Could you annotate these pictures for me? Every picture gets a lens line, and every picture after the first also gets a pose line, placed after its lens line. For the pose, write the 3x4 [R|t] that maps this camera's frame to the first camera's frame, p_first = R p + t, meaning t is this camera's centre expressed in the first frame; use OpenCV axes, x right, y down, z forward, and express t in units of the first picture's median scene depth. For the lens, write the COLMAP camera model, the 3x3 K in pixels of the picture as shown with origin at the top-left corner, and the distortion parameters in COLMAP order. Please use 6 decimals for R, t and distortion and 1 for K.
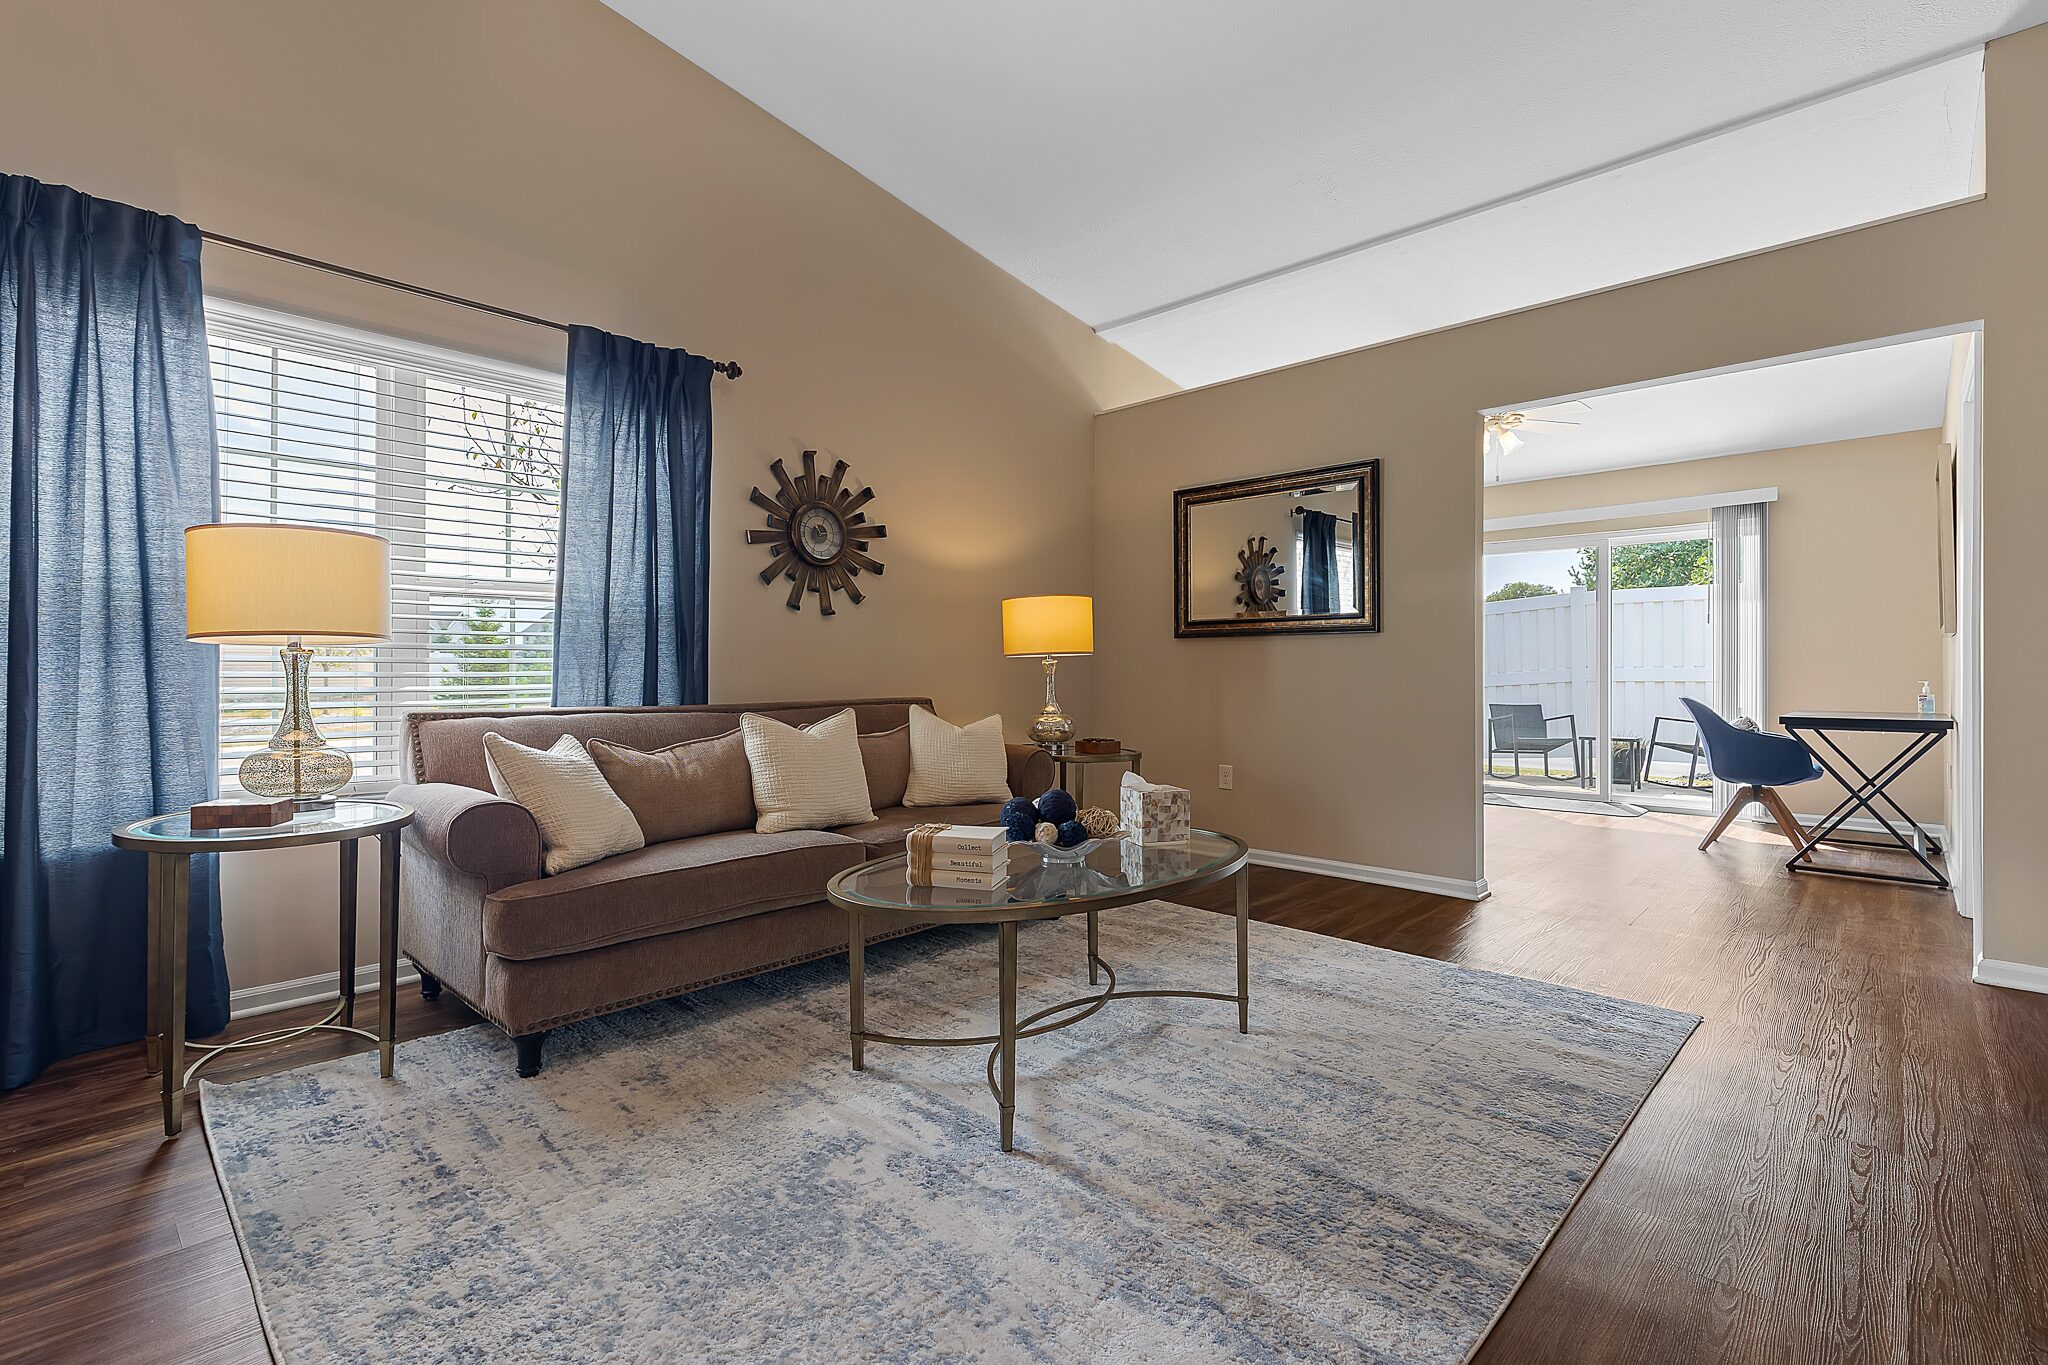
lens RADIAL K [[929.0, 0, 1014.9], [0, 929.0, 670.8], [0, 0, 1]] dist [0.011312, 0.000073]
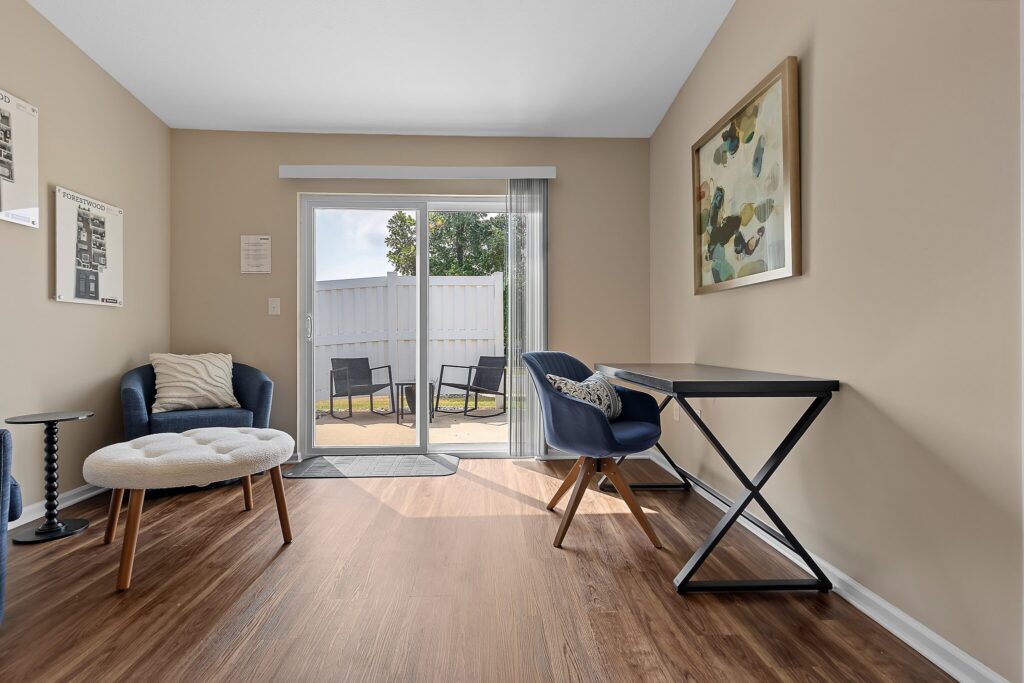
lens RADIAL K [[463.6, 0, 505.4], [0, 463.6, 344.5], [0, 0, 1]] dist [0.002804, 0.000203]
pose [[0.693885, -0.013881, 0.719952, 0.548575], [-0.001186, 0.999791, 0.020419, 0.009668], [-0.720085, -0.015022, 0.693723, 0.977778]]
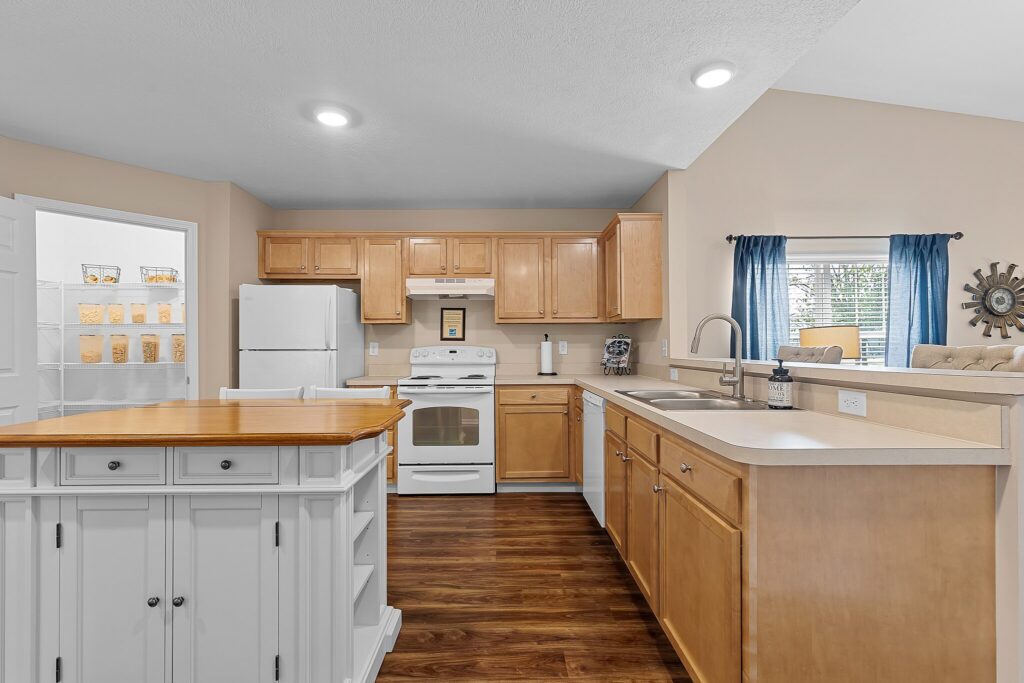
lens RADIAL K [[463.6, 0, 505.4], [0, 463.6, 344.5], [0, 0, 1]] dist [0.002804, 0.000203]
pose [[0.691110, -0.010861, -0.722668, -0.223364], [0.009449, 0.999937, -0.005991, -0.050334], [0.722688, -0.002688, 0.691170, -0.550026]]
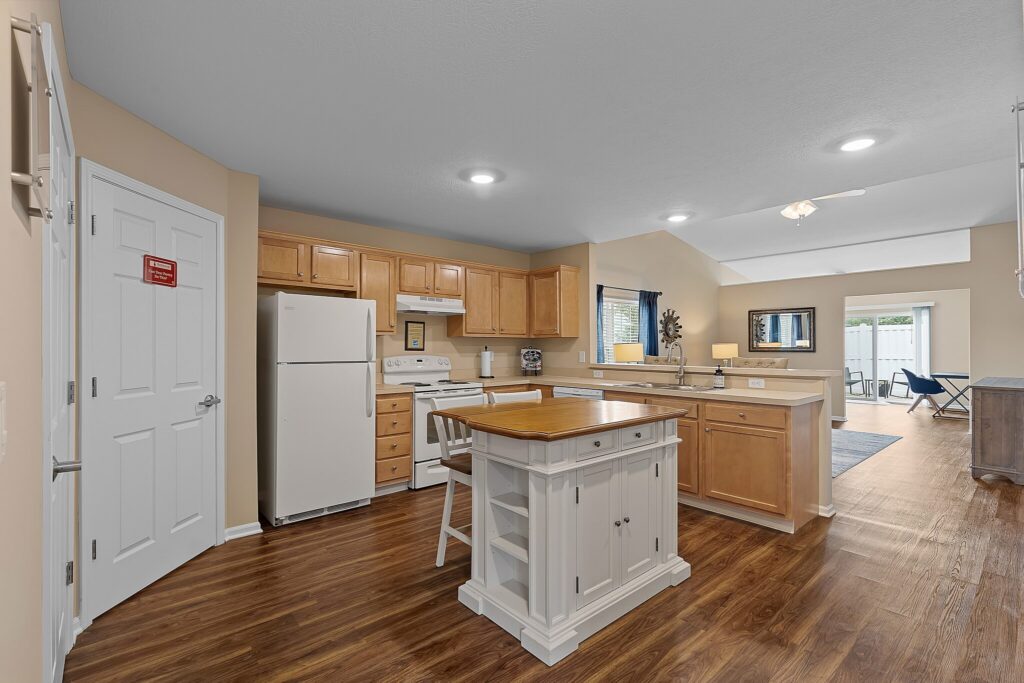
lens RADIAL K [[463.6, 0, 505.4], [0, 463.6, 344.5], [0, 0, 1]] dist [0.002804, 0.000203]
pose [[0.995415, -0.002894, -0.095611, -0.725730], [0.002851, 0.999996, -0.000582, -0.080855], [0.095612, 0.000306, 0.995419, -1.063152]]
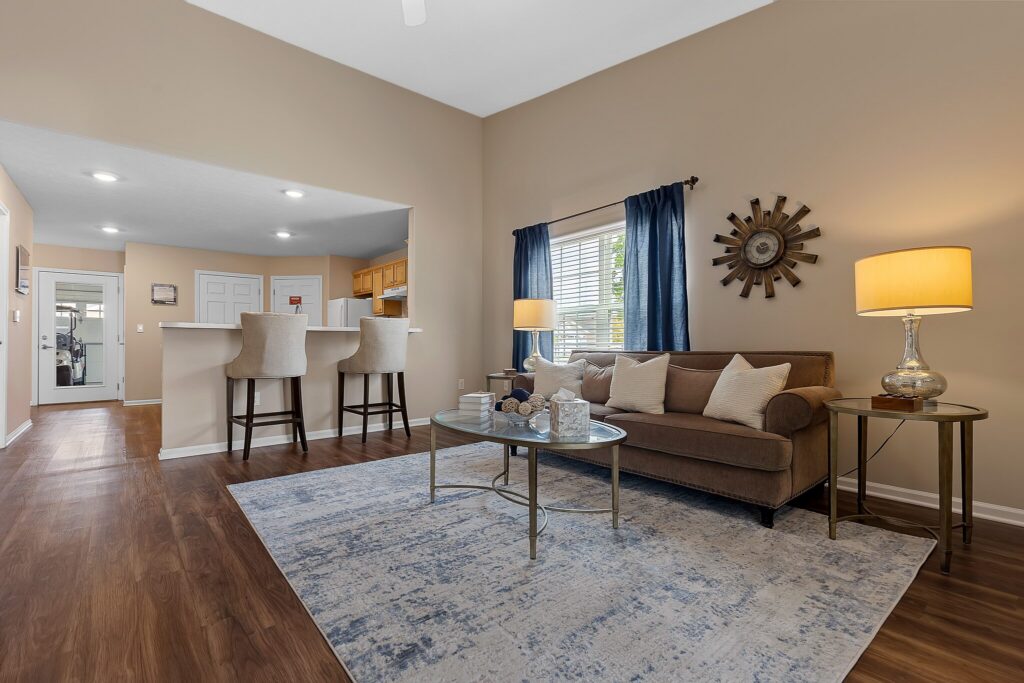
lens RADIAL K [[460.5, 0, 501.6], [0, 460.5, 343.4], [0, 0, 1]] dist [0.014364, 0.000002]
pose [[-0.122930, -0.003705, -0.992408, 0.631118], [0.005555, 0.999975, -0.004422, 0.018523], [0.992400, -0.006056, -0.122906, 0.644470]]
